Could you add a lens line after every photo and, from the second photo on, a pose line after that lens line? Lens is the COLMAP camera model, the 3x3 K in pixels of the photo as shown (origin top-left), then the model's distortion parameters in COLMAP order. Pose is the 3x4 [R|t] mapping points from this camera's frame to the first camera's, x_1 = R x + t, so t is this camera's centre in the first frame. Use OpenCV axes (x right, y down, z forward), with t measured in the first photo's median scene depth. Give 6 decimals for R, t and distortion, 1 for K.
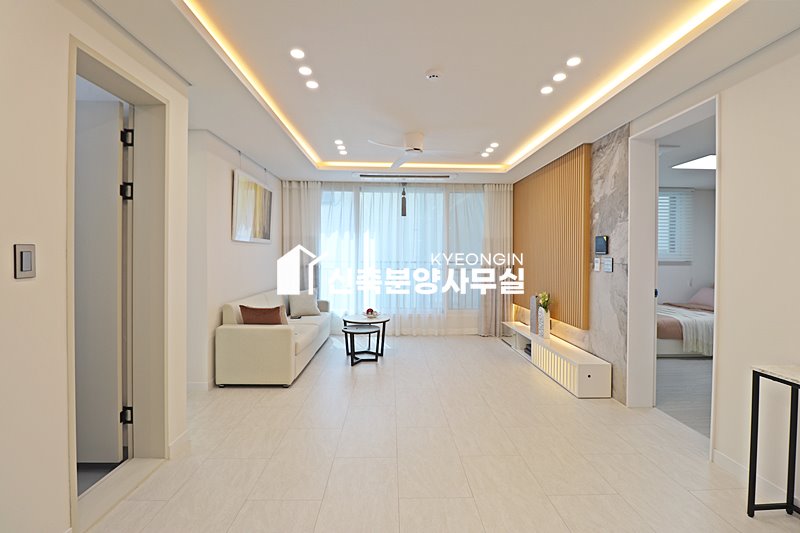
lens RADIAL K [[369.1, 0, 400.7], [0, 369.1, 258.0], [0, 0, 1]] dist [-0.000467, -0.014623]
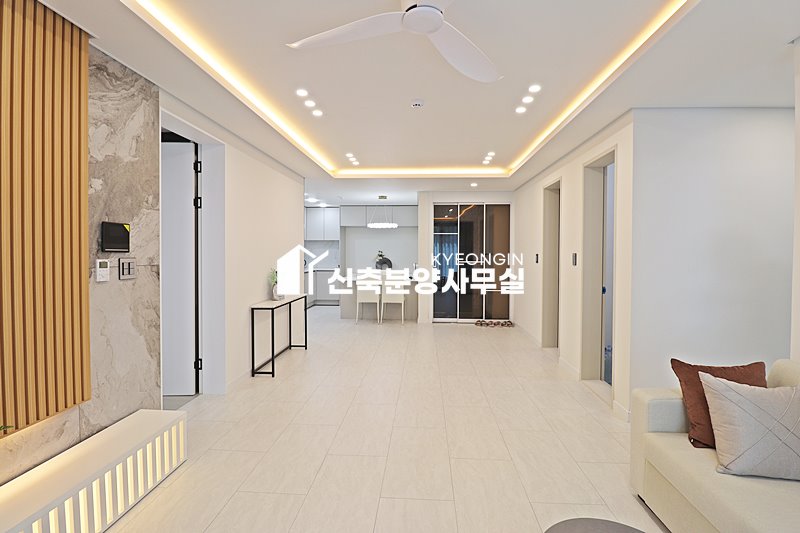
lens RADIAL K [[373.4, 0, 404.7], [0, 373.4, 258.1], [0, 0, 1]] dist [-0.016790, -0.000731]
pose [[-0.996471, -0.013359, 0.082872, 0.016174], [-0.011623, 0.999704, 0.021395, -0.018143], [-0.083134, 0.020356, -0.996330, 1.490072]]
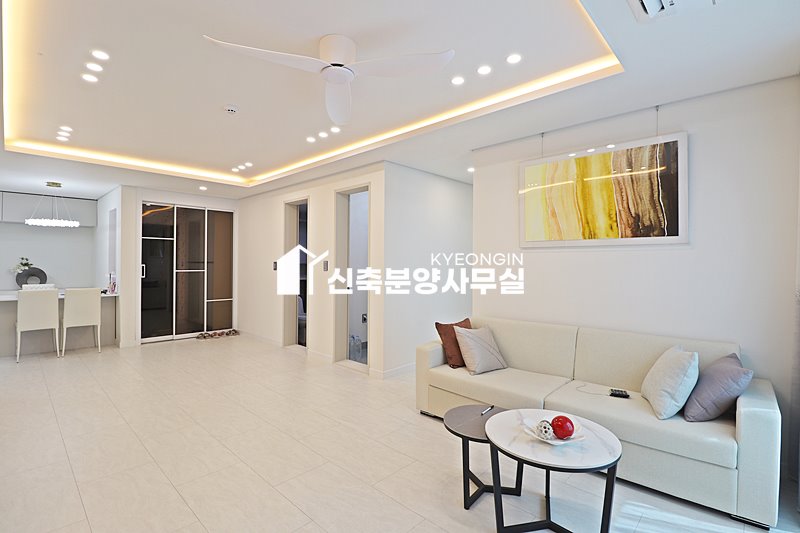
lens RADIAL K [[383.4, 0, 400.6], [0, 383.4, 262.6], [0, 0, 1]] dist [0.000415, -0.000237]
pose [[-0.704614, -0.012963, -0.709472, 0.363641], [-0.014190, 0.999891, -0.004177, -0.008151], [0.709449, 0.007124, -0.704721, 1.520470]]
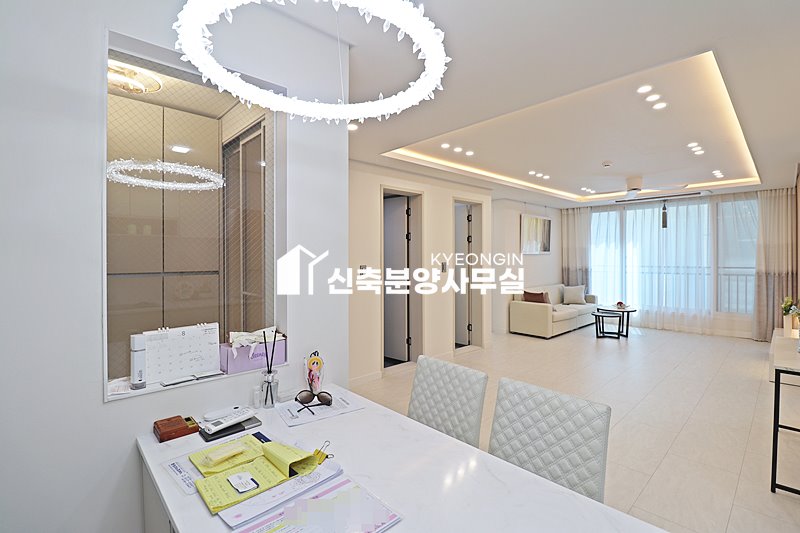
lens RADIAL K [[373.4, 0, 404.7], [0, 373.4, 258.1], [0, 0, 1]] dist [-0.016790, -0.000731]
pose [[0.672427, -0.009092, -0.740107, 0.511995], [0.002836, 0.999949, -0.009707, -0.013448], [0.740158, 0.004428, 0.672419, -0.634263]]
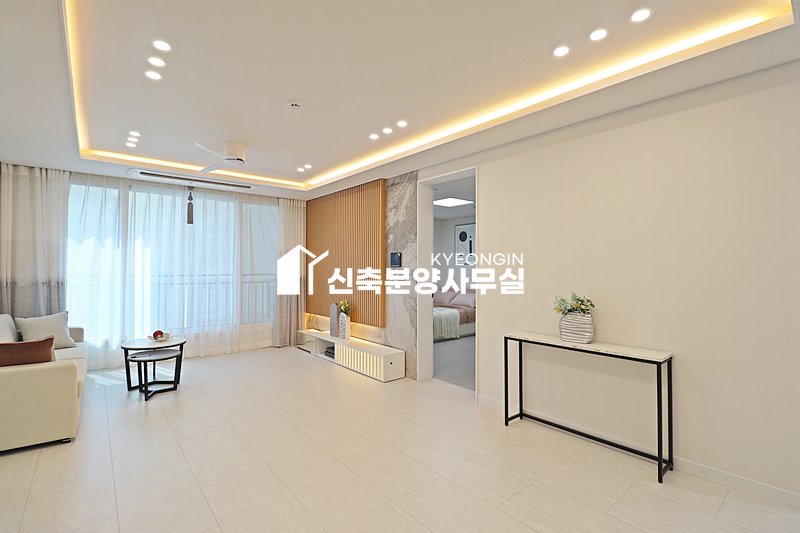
lens RADIAL K [[373.4, 0, 404.7], [0, 373.4, 258.1], [0, 0, 1]] dist [-0.016790, -0.000731]
pose [[0.782156, 0.011611, 0.622974, -0.229022], [0.006285, 0.999628, -0.026522, -0.005779], [-0.623051, 0.024659, 0.781793, -0.035307]]
